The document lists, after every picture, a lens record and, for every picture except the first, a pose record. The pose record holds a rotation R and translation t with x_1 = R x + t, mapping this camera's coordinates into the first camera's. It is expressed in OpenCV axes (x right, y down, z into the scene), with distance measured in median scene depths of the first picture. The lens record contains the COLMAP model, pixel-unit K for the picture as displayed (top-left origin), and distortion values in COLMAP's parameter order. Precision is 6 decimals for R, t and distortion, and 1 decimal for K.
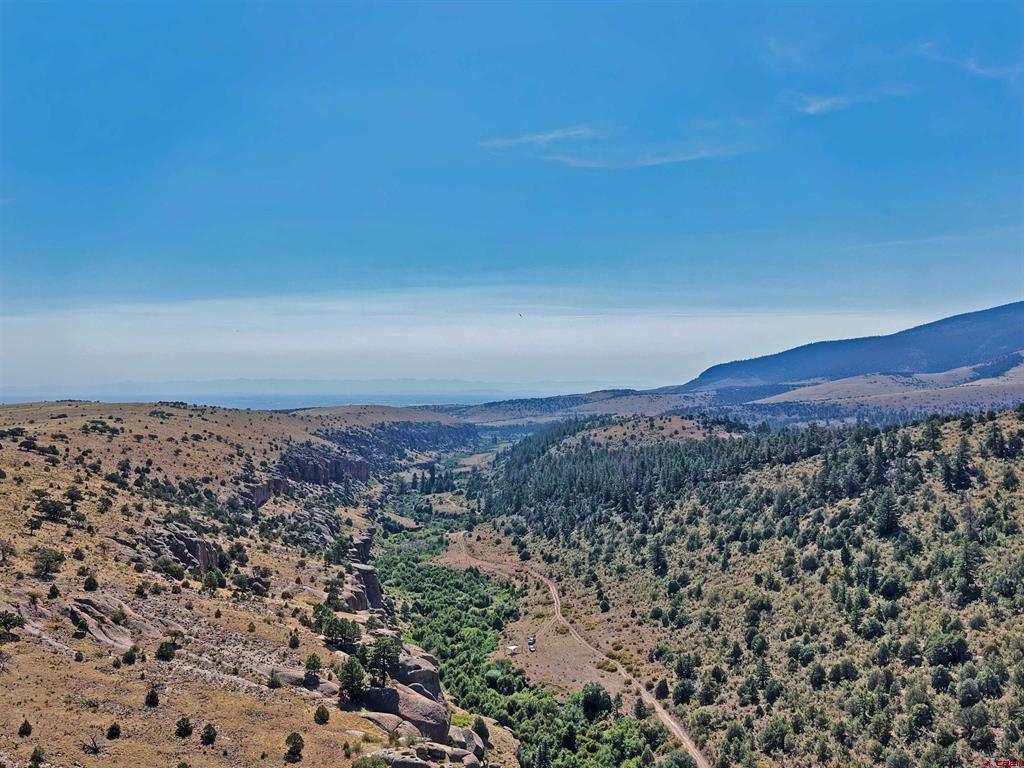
lens RADIAL K [[716.6, 0, 512.0], [0, 716.6, 384.0], [0, 0, 1]] dist [-0.001810, -0.001103]
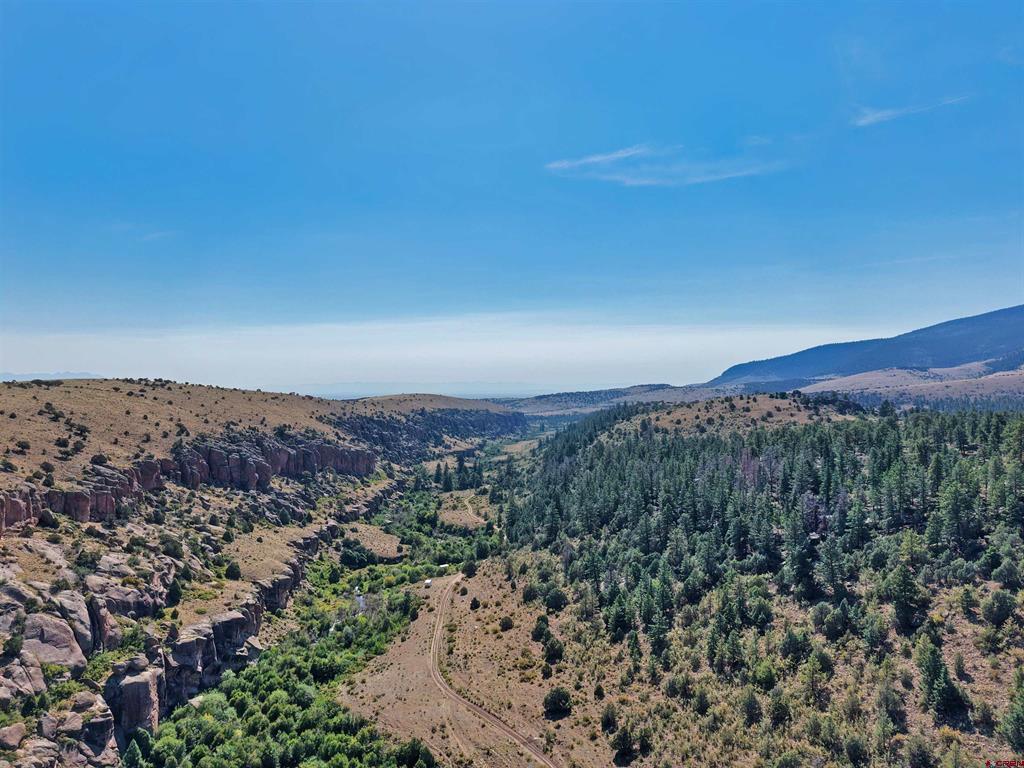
lens RADIAL K [[716.6, 0, 512.0], [0, 716.6, 384.0], [0, 0, 1]] dist [-0.001810, -0.001103]
pose [[0.998063, -0.000226, -0.062210, 0.006860], [0.001348, 0.999837, 0.017993, 0.020951], [0.062196, -0.018042, 0.997901, 0.230504]]
